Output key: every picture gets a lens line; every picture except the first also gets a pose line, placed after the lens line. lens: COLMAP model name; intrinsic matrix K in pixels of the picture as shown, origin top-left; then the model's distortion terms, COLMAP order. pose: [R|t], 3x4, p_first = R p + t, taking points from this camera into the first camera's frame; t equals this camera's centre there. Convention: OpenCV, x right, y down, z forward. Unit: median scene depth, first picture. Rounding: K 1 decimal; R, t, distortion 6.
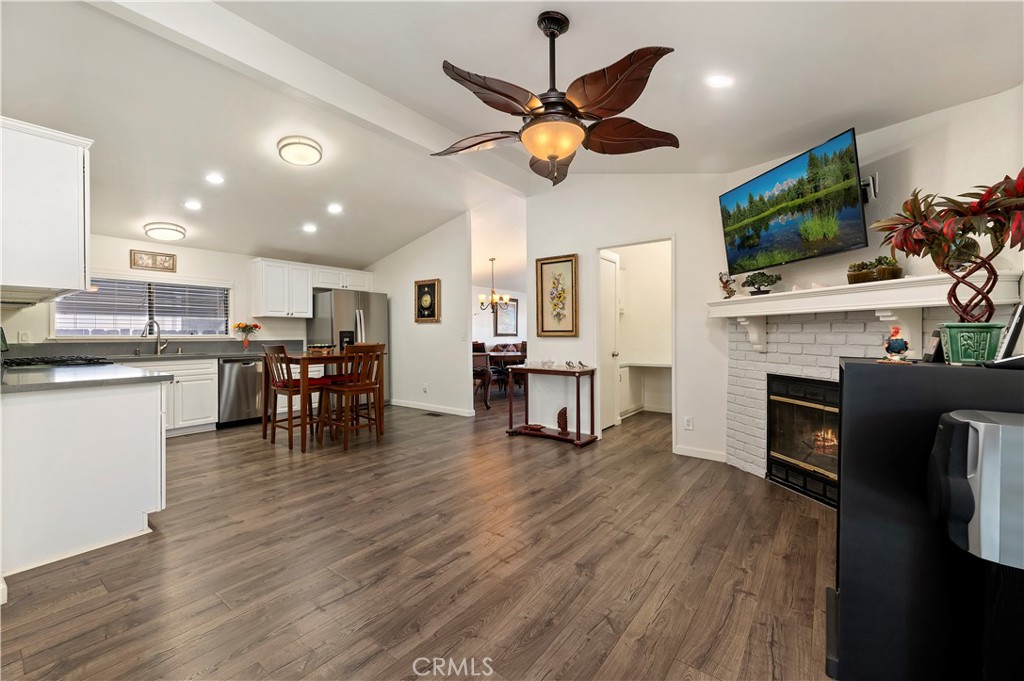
lens RADIAL K [[418.6, 0, 523.3], [0, 418.6, 333.6], [0, 0, 1]] dist [0.009760, 0.000068]
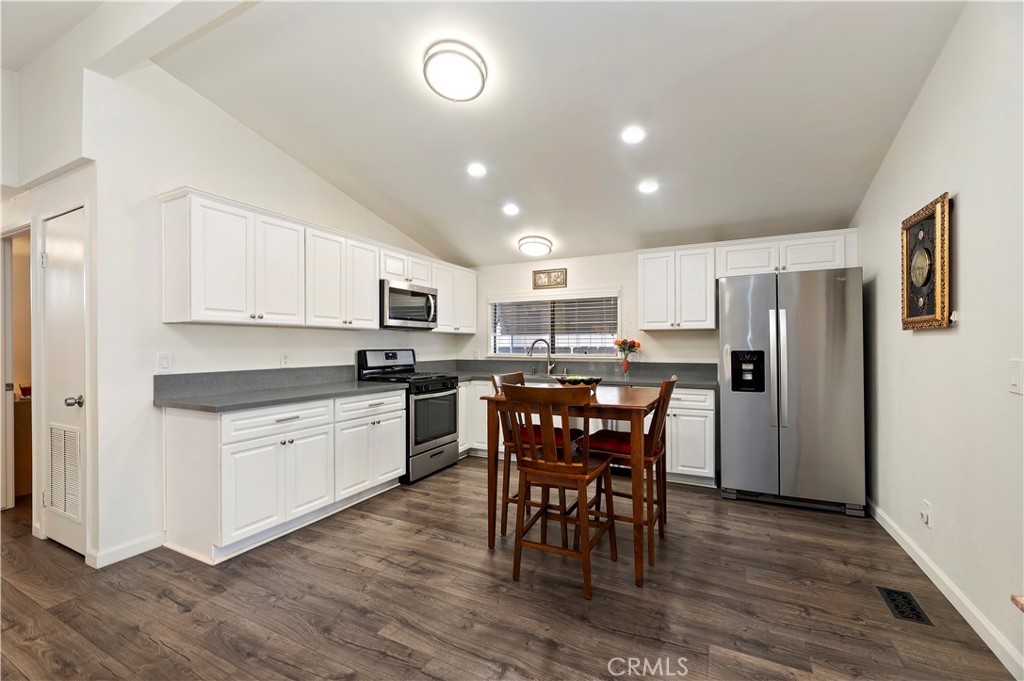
lens RADIAL K [[424.3, 0, 517.1], [0, 424.3, 345.6], [0, 0, 1]] dist [-0.002120, -0.000151]
pose [[0.146695, 0.000668, -0.989181, 0.102823], [0.001601, 0.999998, 0.000913, -0.019321], [0.989180, -0.001717, 0.146694, 0.874264]]
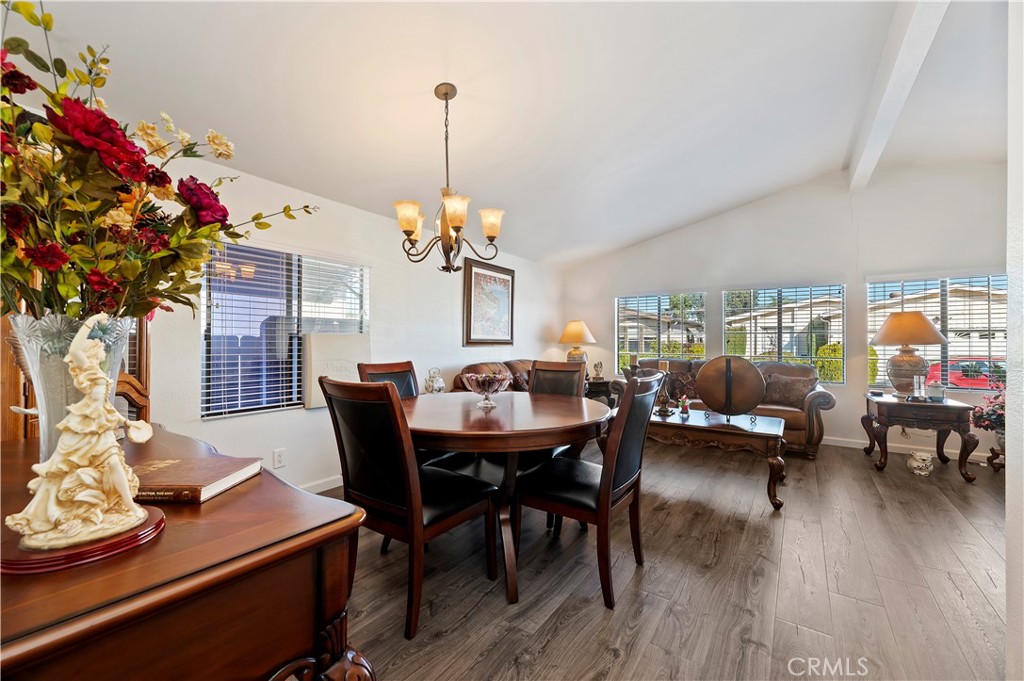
lens RADIAL K [[414.6, 0, 512.0], [0, 414.6, 340.5], [0, 0, 1]] dist [0.003552, 0.000134]
pose [[0.999916, 0.002418, 0.012732, -0.055961], [-0.002448, 0.999994, 0.002302, -0.000898], [-0.012726, -0.002333, 0.999916, 1.300702]]
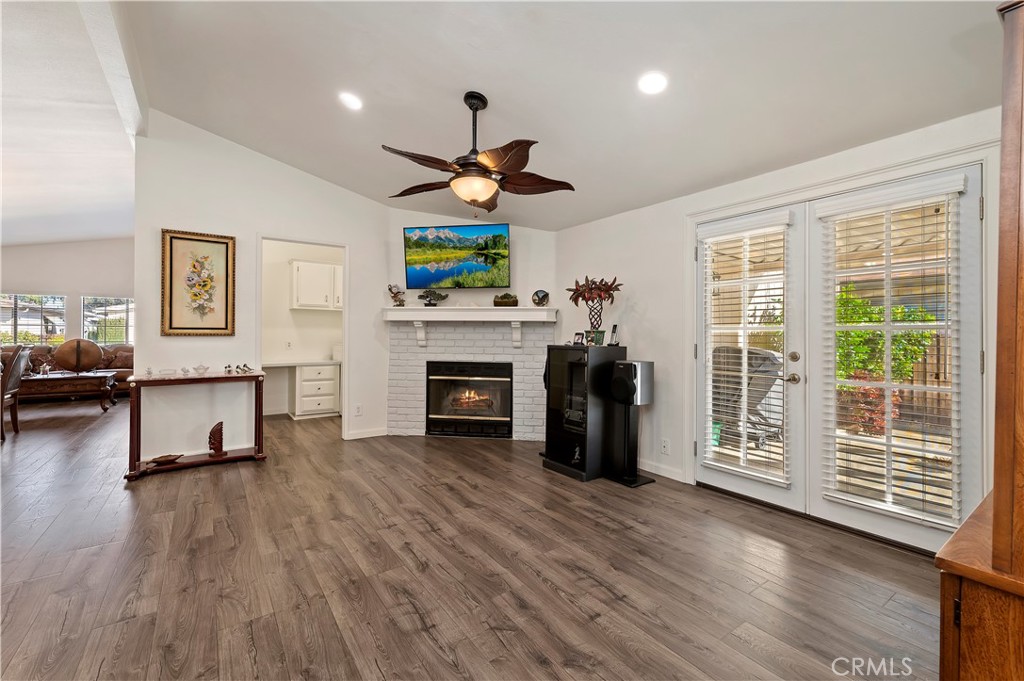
lens RADIAL K [[418.8, 0, 513.9], [0, 418.8, 323.6], [0, 0, 1]] dist [0.002444, 0.000270]
pose [[0.310676, 0.026775, 0.950139, -0.542823], [-0.007384, 0.999641, -0.025755, 0.001340], [-0.950487, 0.000985, 0.310762, 0.218776]]
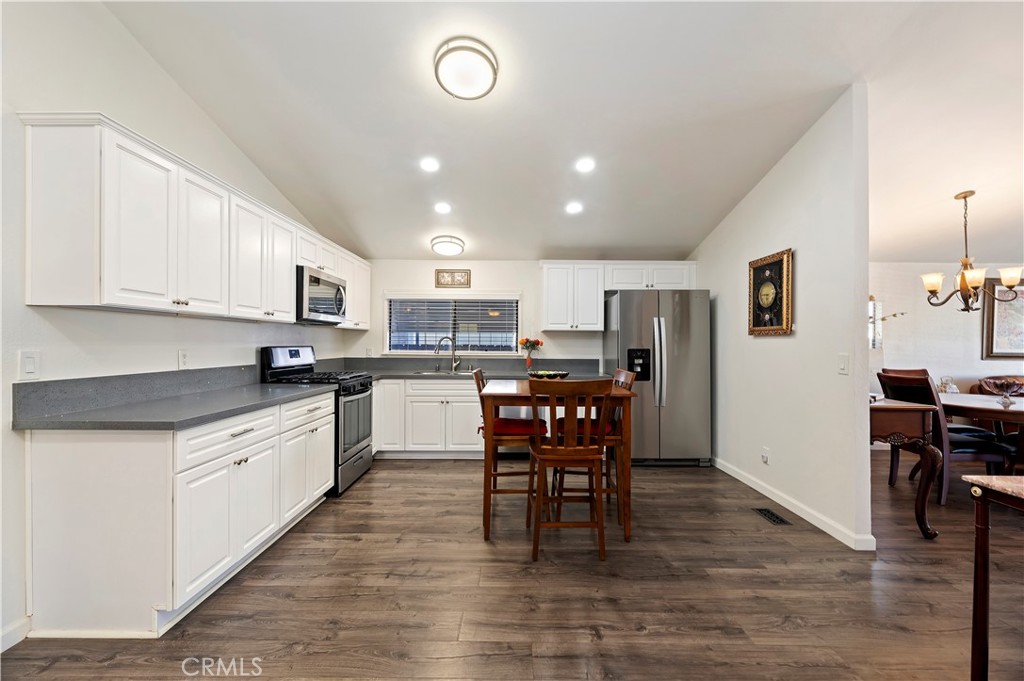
lens RADIAL K [[413.1, 0, 512.4], [0, 413.1, 343.5], [0, 0, 1]] dist [-0.001954, -0.000075]
pose [[0.576228, 0.004001, -0.817280, 0.019061], [-0.007176, 0.999974, -0.000164, -0.018743], [0.817258, 0.005960, 0.576241, 0.612224]]
